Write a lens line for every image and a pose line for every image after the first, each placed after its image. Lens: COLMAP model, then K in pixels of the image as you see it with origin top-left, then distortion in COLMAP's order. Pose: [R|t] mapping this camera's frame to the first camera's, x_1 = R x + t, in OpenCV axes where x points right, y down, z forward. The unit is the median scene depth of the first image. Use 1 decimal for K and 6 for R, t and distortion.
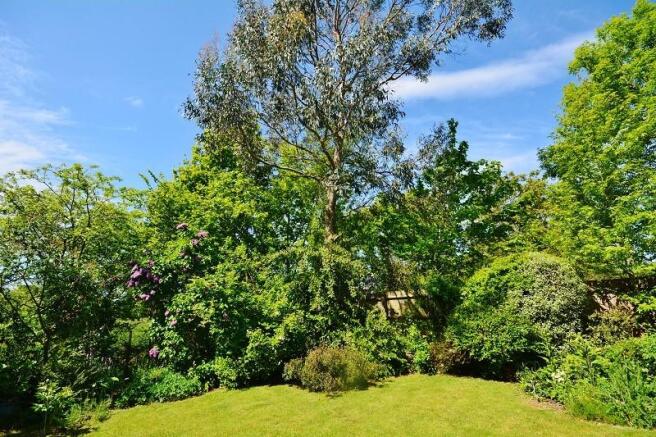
lens RADIAL K [[295.9, 0, 327.5], [0, 295.9, 218.0], [0, 0, 1]] dist [-0.004742, -0.000709]
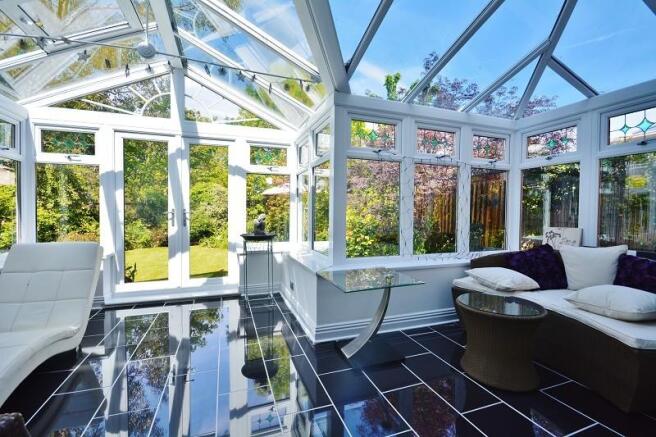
lens RADIAL K [[295.9, 0, 329.9], [0, 295.9, 218.8], [0, 0, 1]] dist [-0.004742, -0.000709]
pose [[0.496585, 0.008341, 0.867948, -0.630847], [-0.263587, 0.954181, 0.141638, -0.141861], [-0.826998, -0.299115, 0.476030, -0.627634]]
